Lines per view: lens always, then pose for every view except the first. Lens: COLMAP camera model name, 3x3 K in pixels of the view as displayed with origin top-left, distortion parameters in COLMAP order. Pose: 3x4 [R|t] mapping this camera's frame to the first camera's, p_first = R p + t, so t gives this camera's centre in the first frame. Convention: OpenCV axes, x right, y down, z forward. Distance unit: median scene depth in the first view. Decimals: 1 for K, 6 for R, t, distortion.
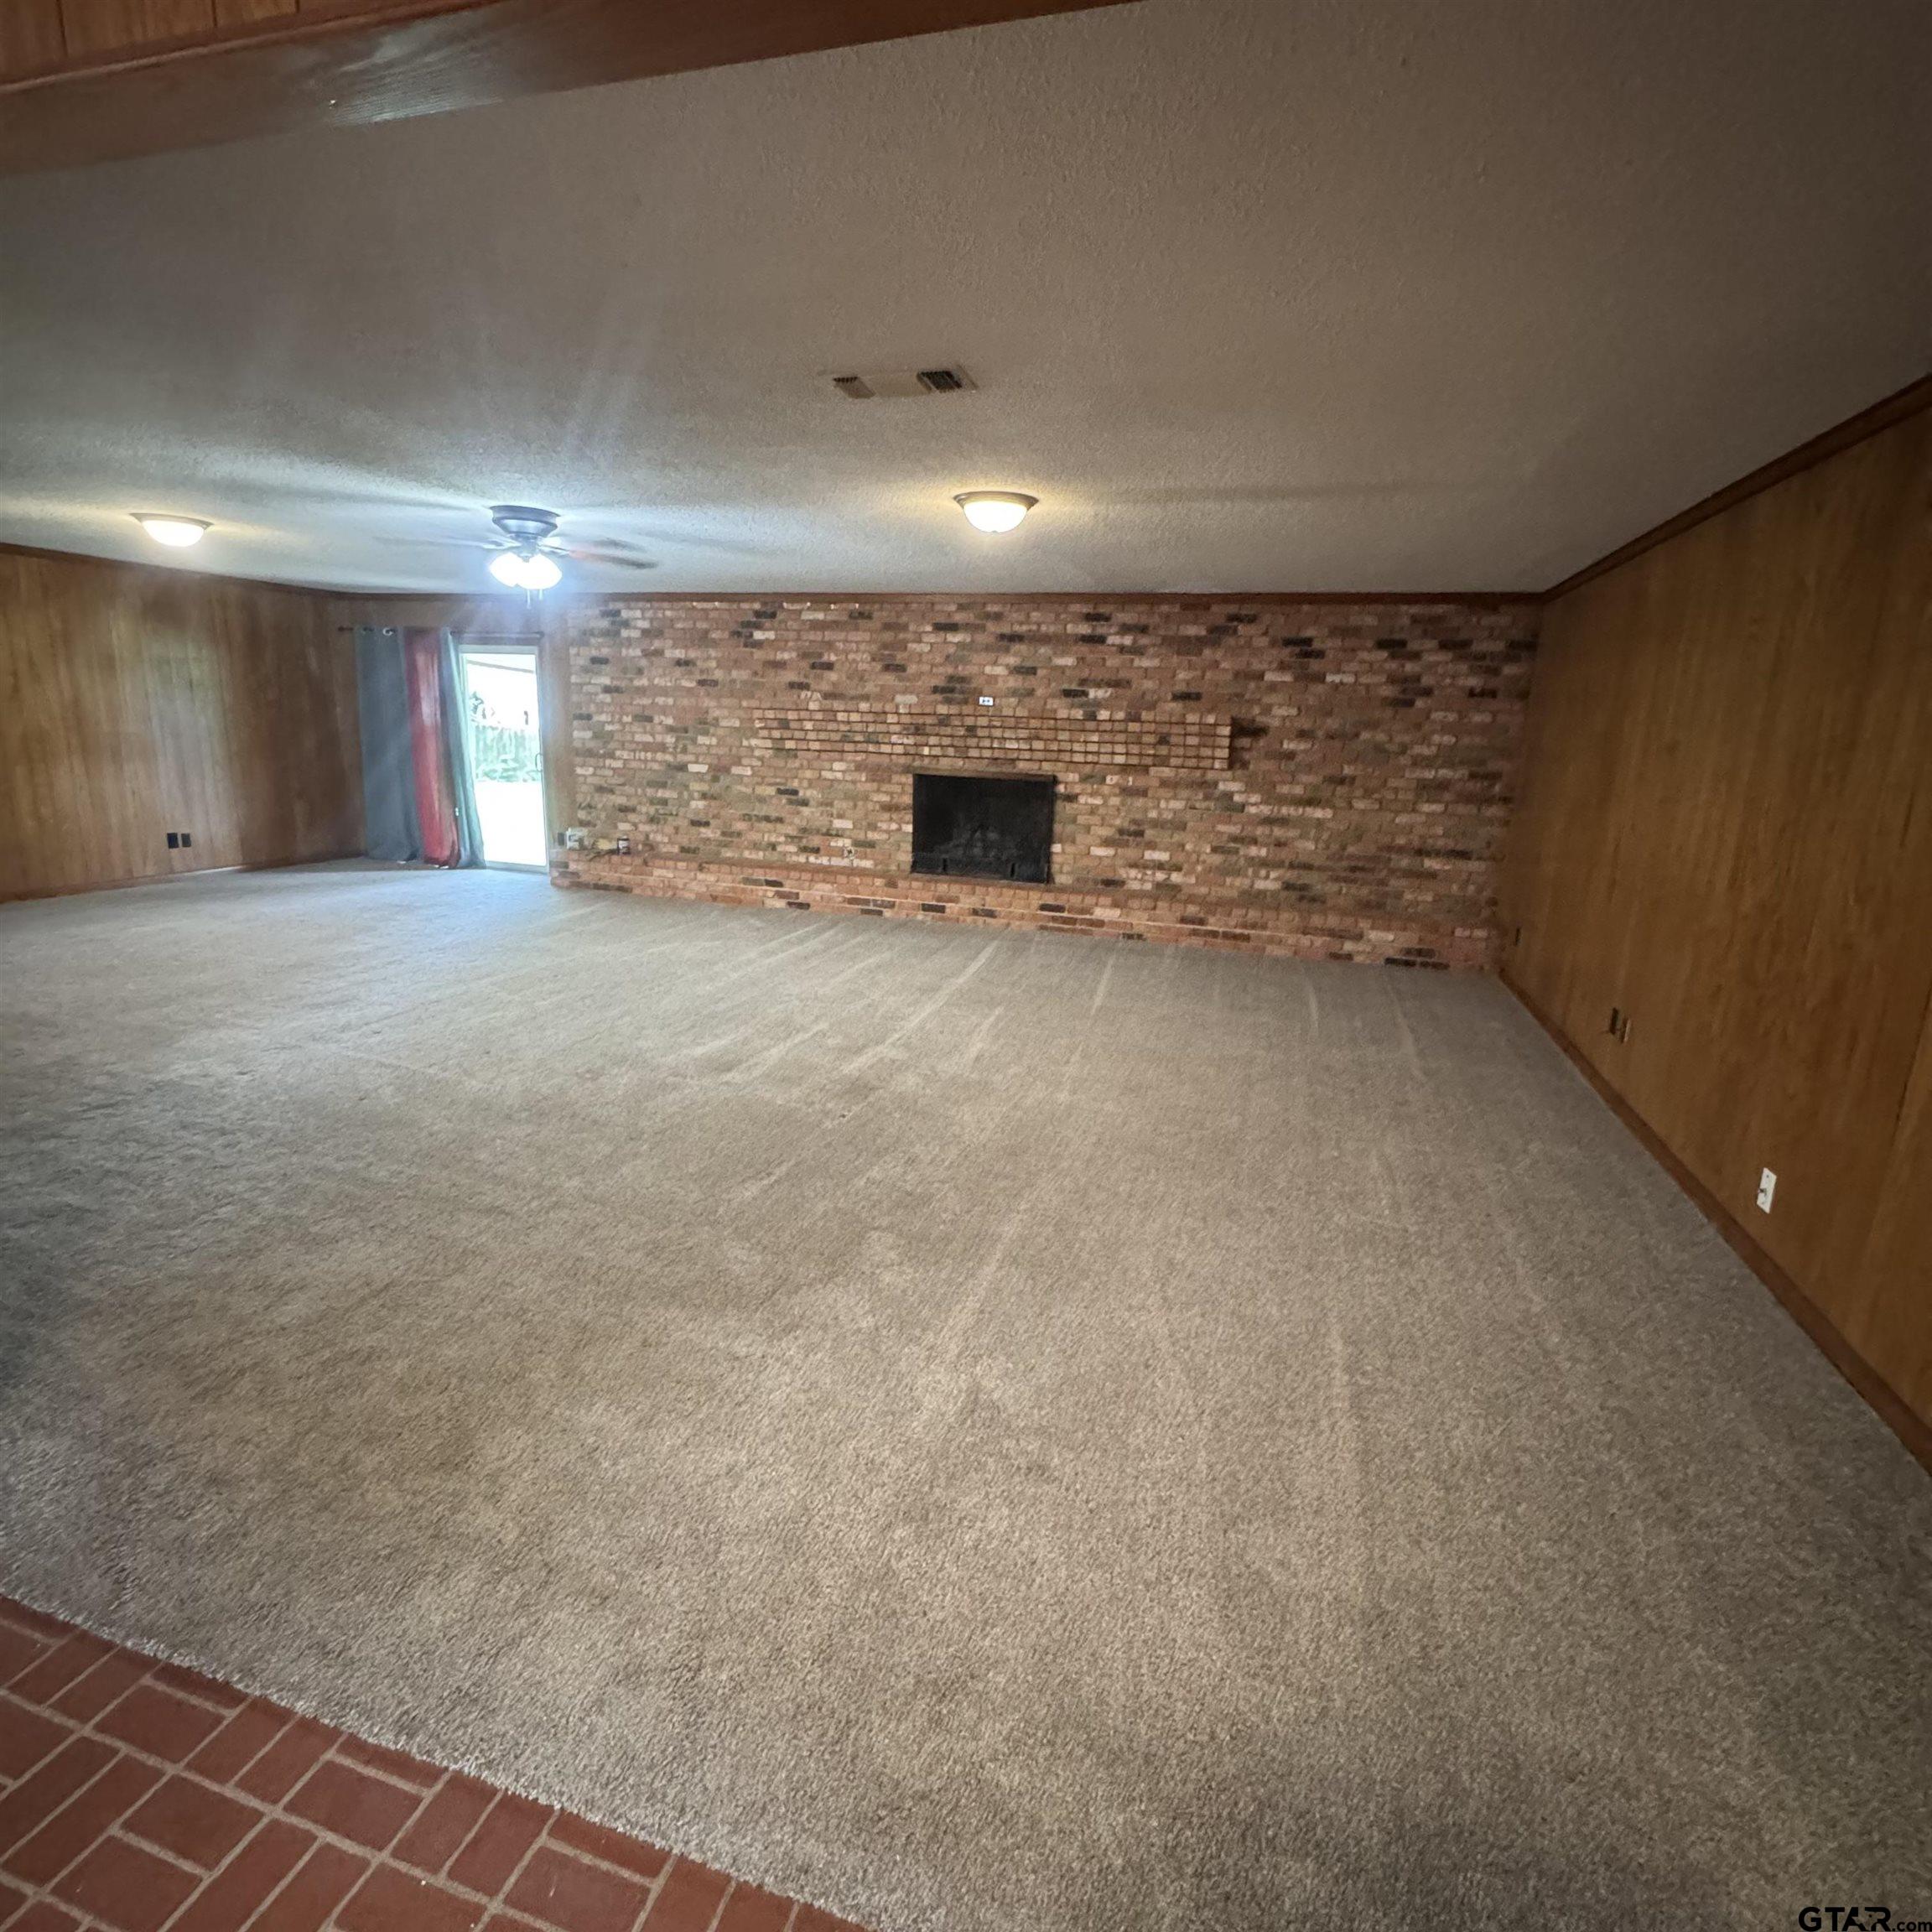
lens RADIAL K [[1028.8, 0, 964.5], [0, 1028.8, 965.4], [0, 0, 1]] dist [-0.004704, 0.000295]
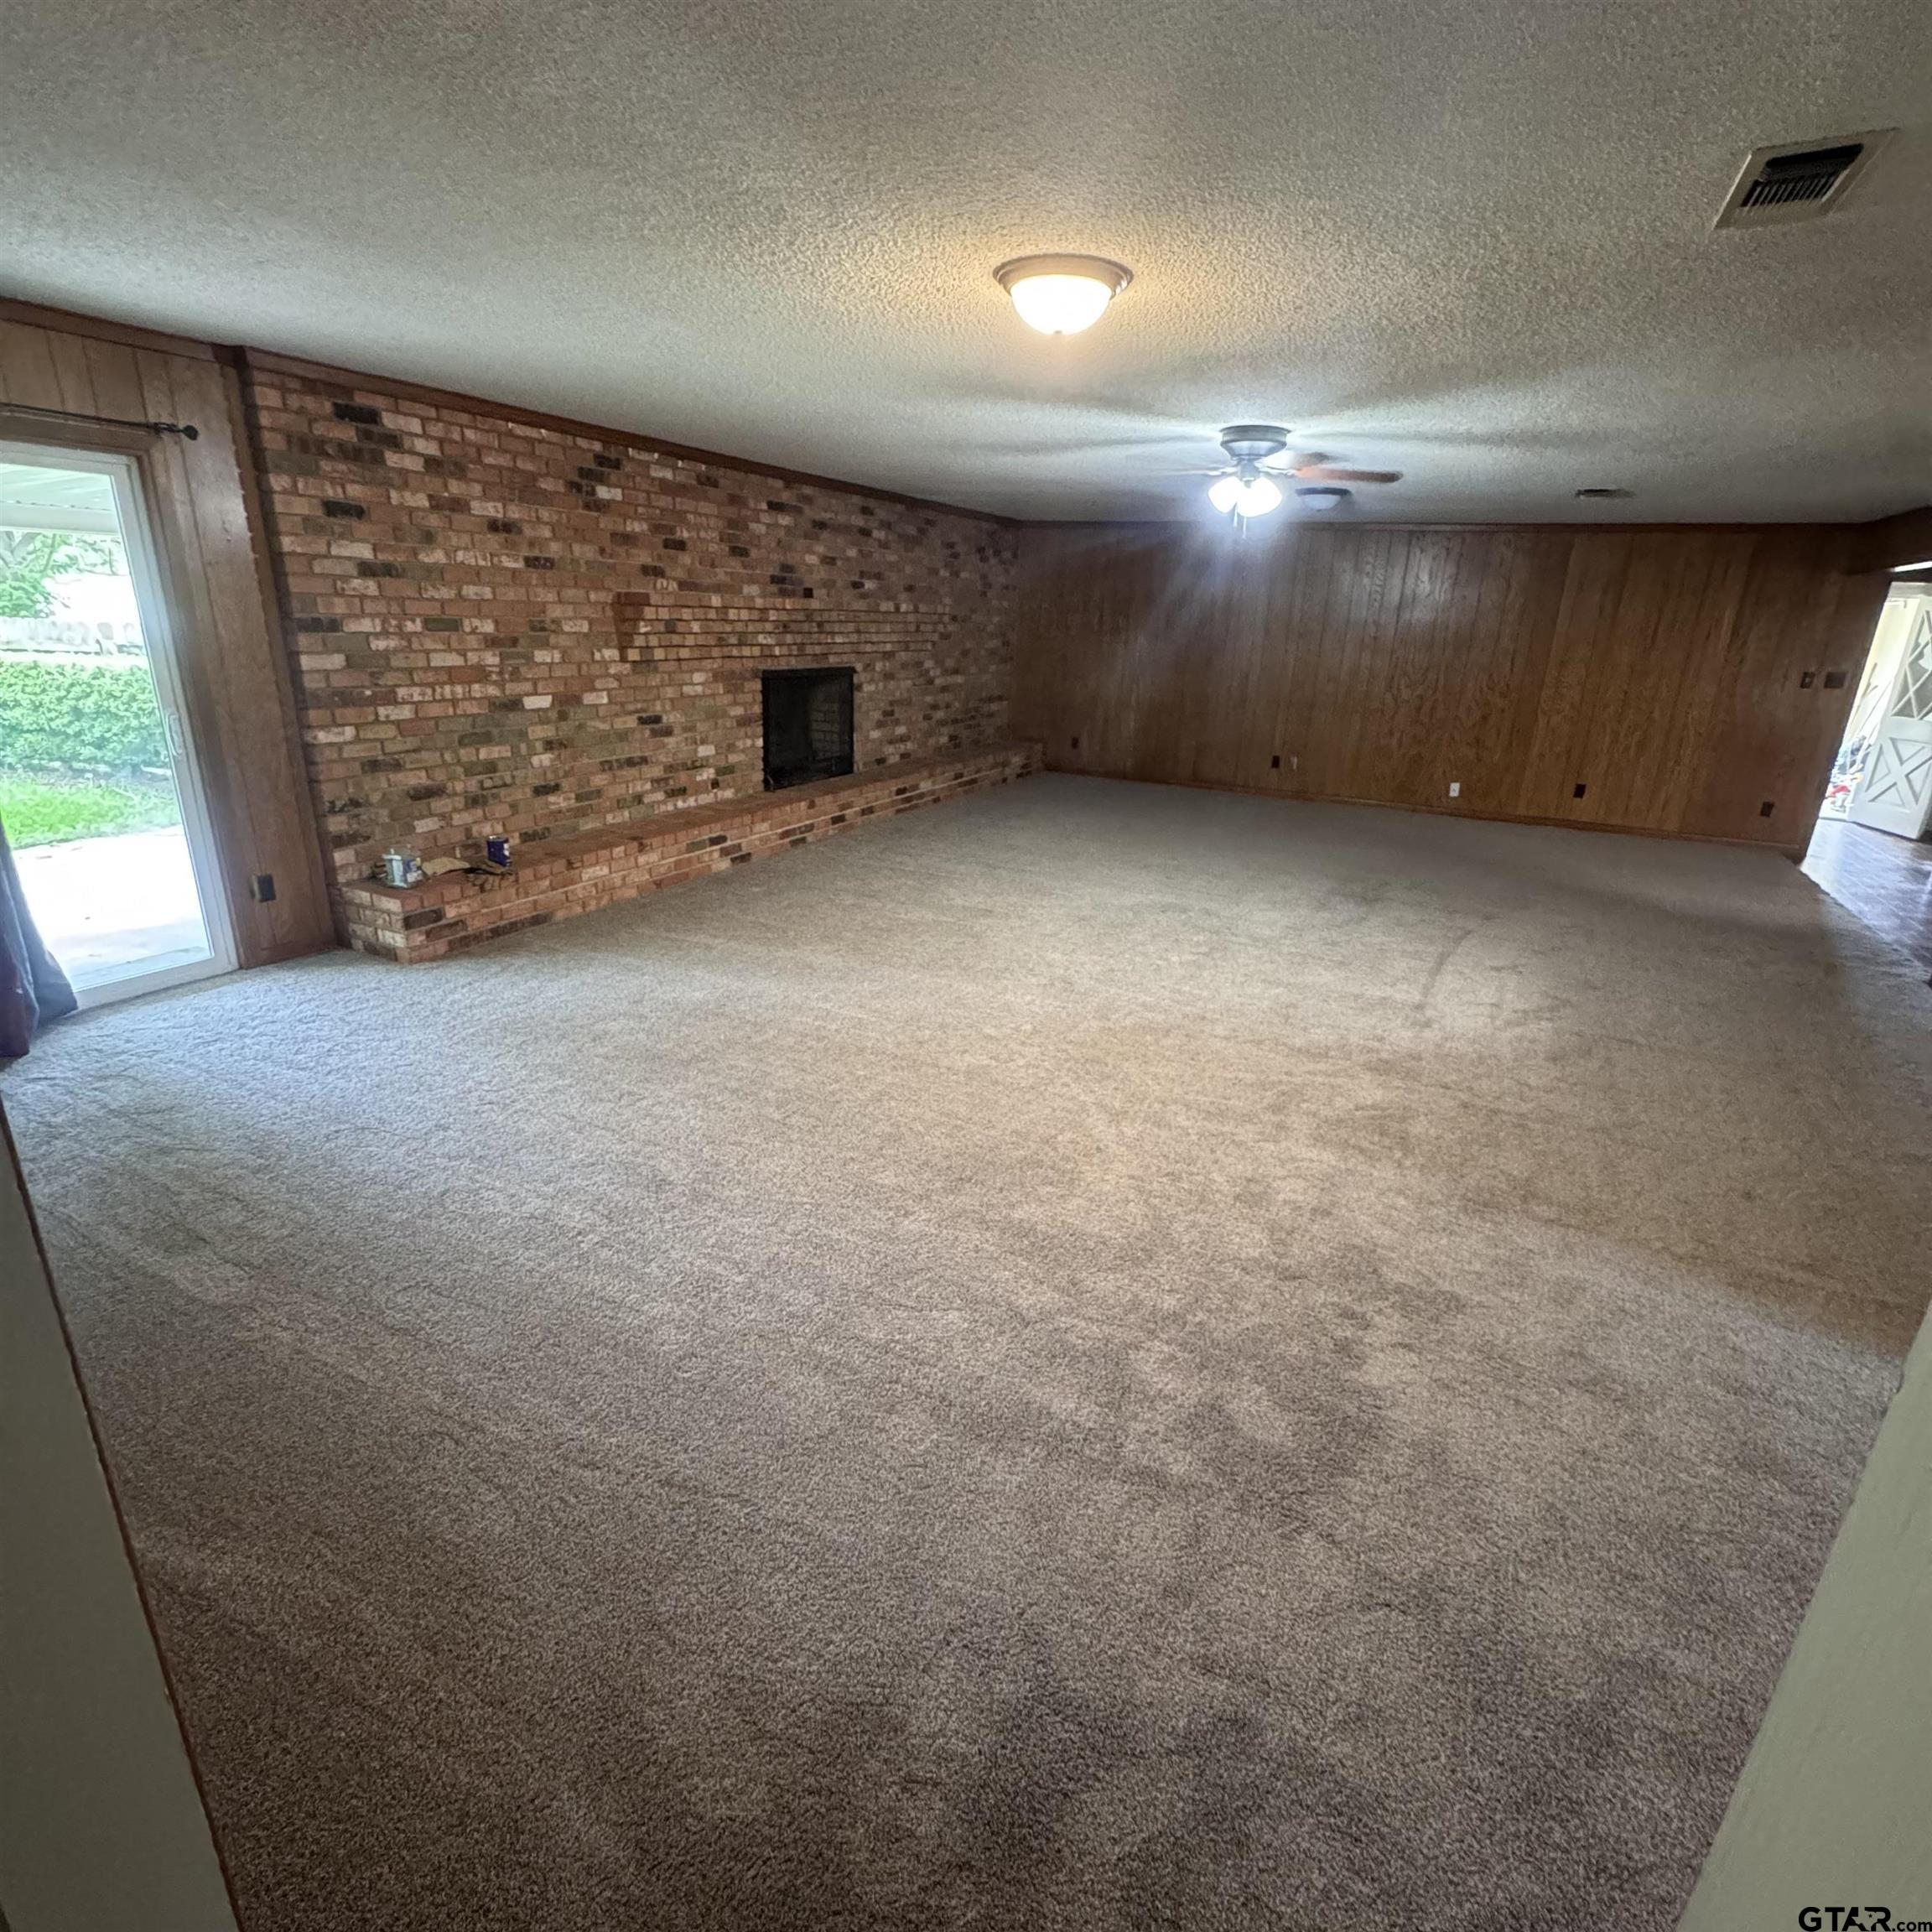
lens RADIAL K [[1028.8, 0, 963.3], [0, 1028.8, 962.8], [0, 0, 1]] dist [-0.004704, 0.000295]
pose [[0.163756, -0.349678, 0.922447, -0.876781], [0.194749, 0.928127, 0.317259, -0.198253], [-0.967087, 0.127692, 0.220086, 0.648556]]
